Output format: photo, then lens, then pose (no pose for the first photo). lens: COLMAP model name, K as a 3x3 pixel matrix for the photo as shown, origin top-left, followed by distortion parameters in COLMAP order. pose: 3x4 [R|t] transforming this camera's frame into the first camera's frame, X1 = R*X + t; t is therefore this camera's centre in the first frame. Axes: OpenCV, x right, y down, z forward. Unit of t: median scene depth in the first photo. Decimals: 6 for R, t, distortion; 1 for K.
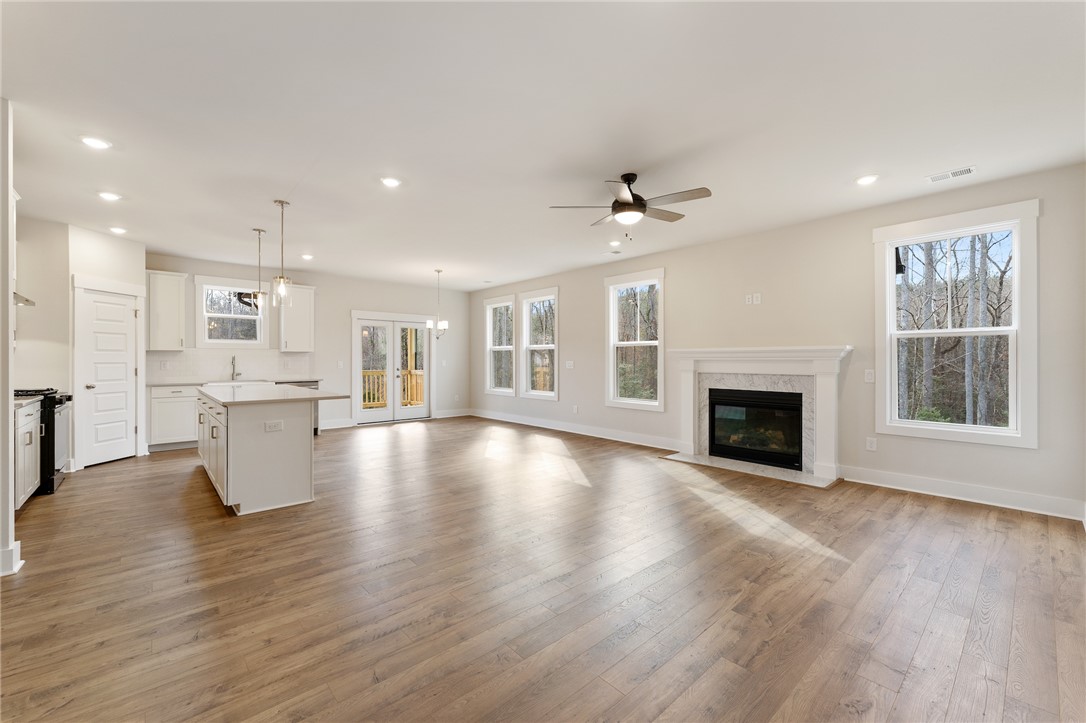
lens RADIAL K [[435.8, 0, 540.9], [0, 435.8, 361.4], [0, 0, 1]] dist [0.001148, -0.000606]
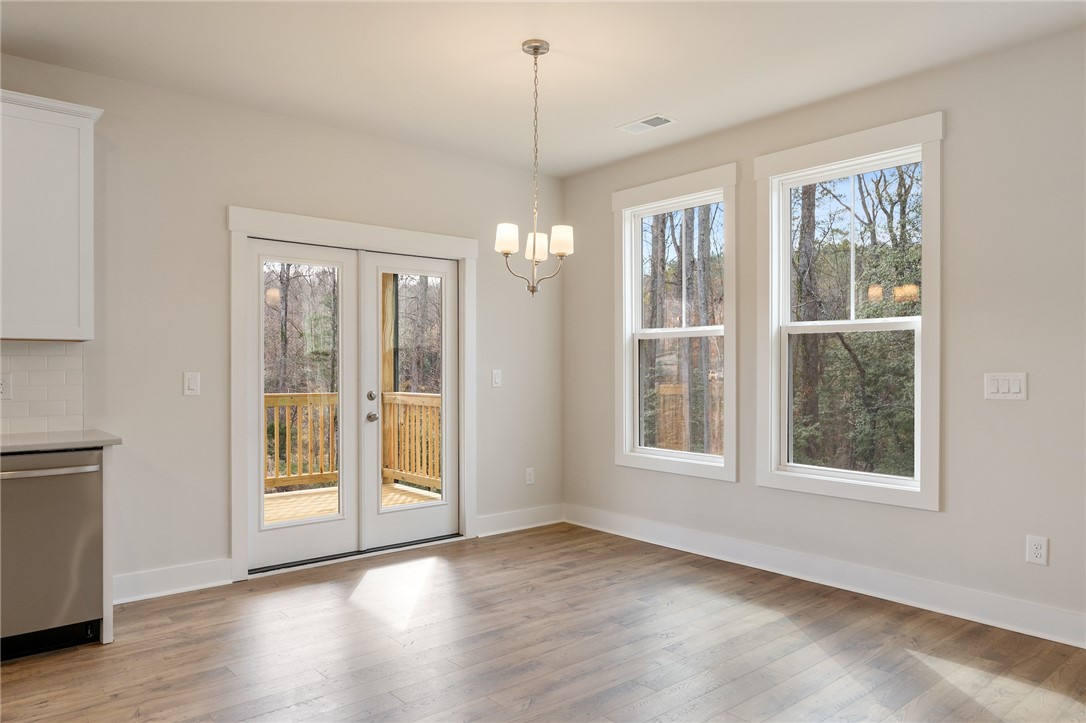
lens RADIAL K [[727.3, 0, 546.2], [0, 727.3, 371.8], [0, 0, 1]] dist [-0.000700, -0.000624]
pose [[0.999734, 0.001228, -0.023019, -0.266277], [-0.001156, 0.999994, 0.003160, -0.003458], [0.023023, -0.003133, 0.999730, 0.659778]]
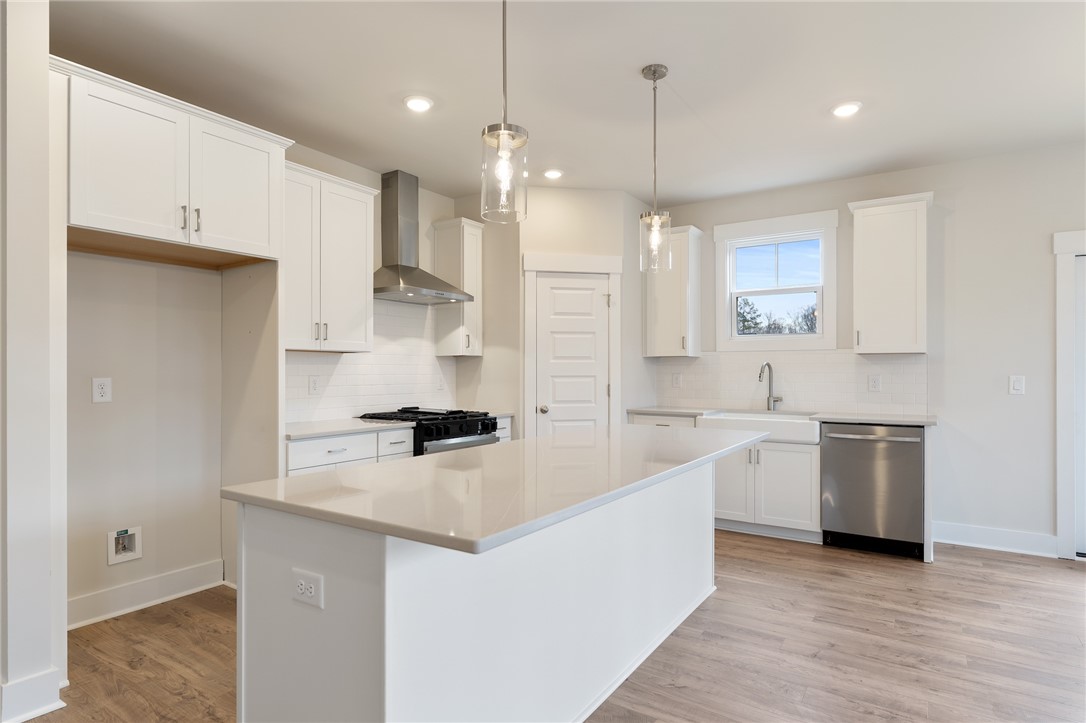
lens RADIAL K [[590.2, 0, 550.1], [0, 590.2, 364.2], [0, 0, 1]] dist [0.000779, -0.000487]
pose [[0.261330, -0.010846, -0.965189, -0.094474], [-0.003657, 0.999919, -0.012227, -0.003452], [0.965243, 0.006725, 0.261269, 0.633195]]
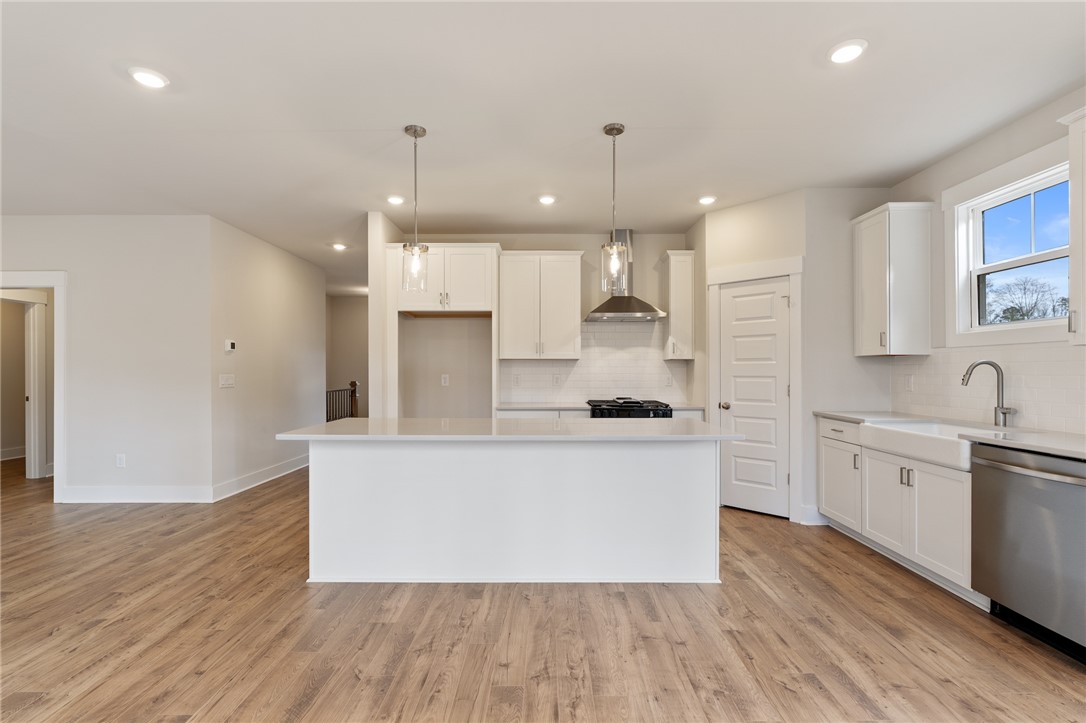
lens RADIAL K [[501.4, 0, 548.5], [0, 501.4, 365.9], [0, 0, 1]] dist [-0.006124, 0.001652]
pose [[-0.666286, -0.006539, -0.745668, -0.117363], [-0.002119, 0.999974, -0.006875, -0.006850], [0.745693, -0.003001, -0.666282, 1.135795]]
